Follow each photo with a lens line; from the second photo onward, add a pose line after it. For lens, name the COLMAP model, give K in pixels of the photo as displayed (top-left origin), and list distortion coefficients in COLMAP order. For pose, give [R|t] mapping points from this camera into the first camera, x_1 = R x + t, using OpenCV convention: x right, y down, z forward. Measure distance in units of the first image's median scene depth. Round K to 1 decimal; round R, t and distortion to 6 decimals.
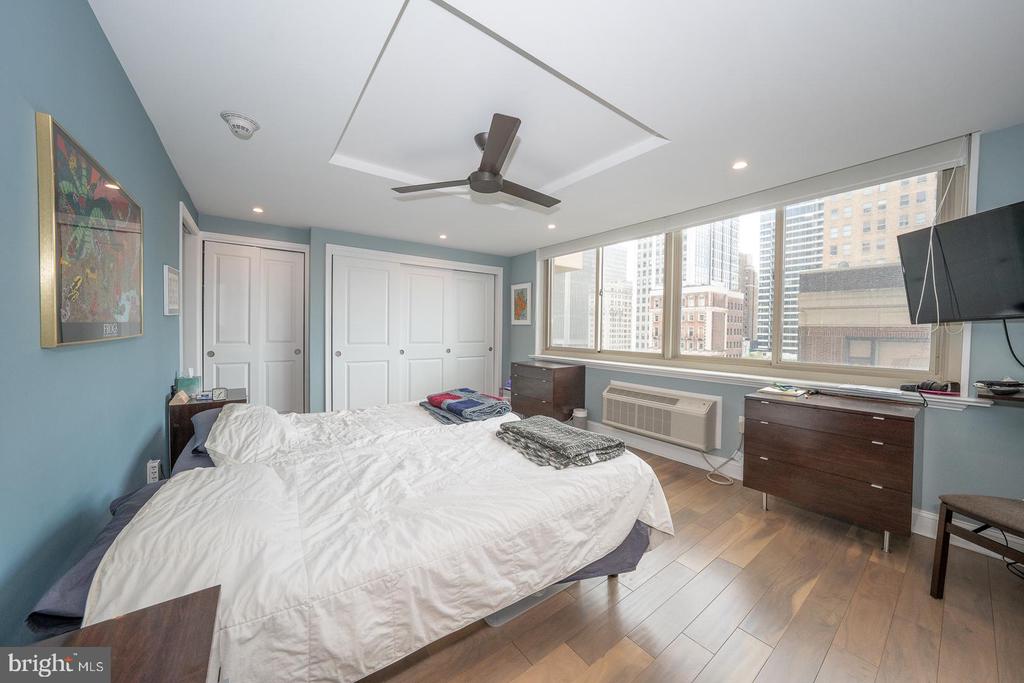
lens RADIAL K [[353.6, 0, 515.6], [0, 353.6, 331.7], [0, 0, 1]] dist [0.000000, -0.000005]
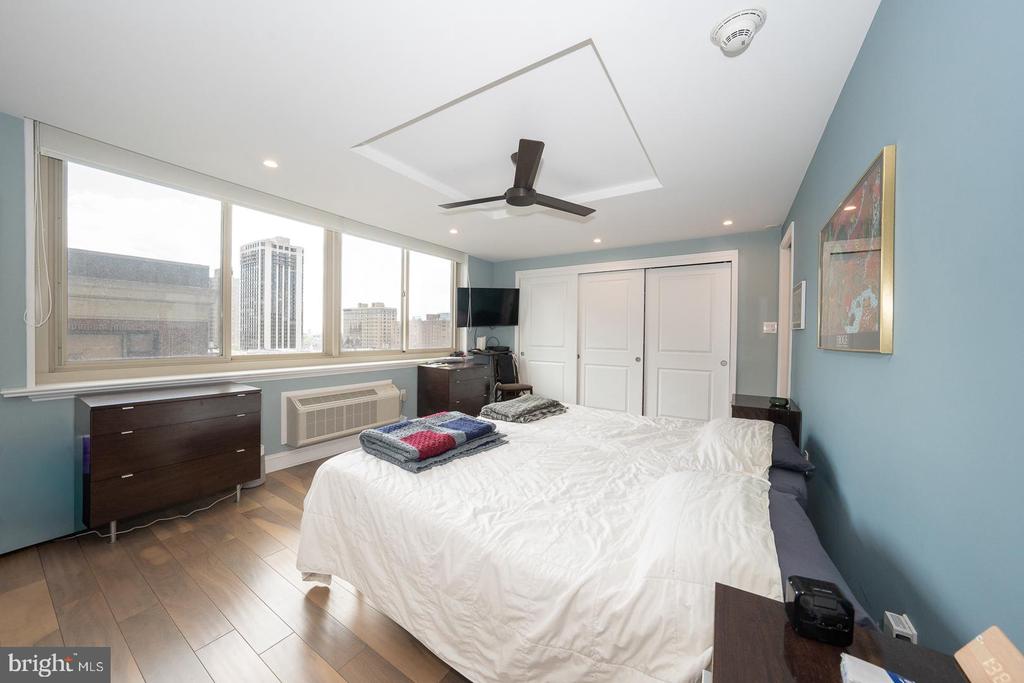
lens RADIAL K [[346.4, 0, 512.0], [0, 346.4, 341.5], [0, 0, 1]] dist [-0.000832, -0.000054]
pose [[-0.341119, -0.039020, 0.939210, -0.816796], [-0.014593, 0.999238, 0.036214, -0.012511], [-0.939907, -0.001353, -0.341428, 1.052998]]
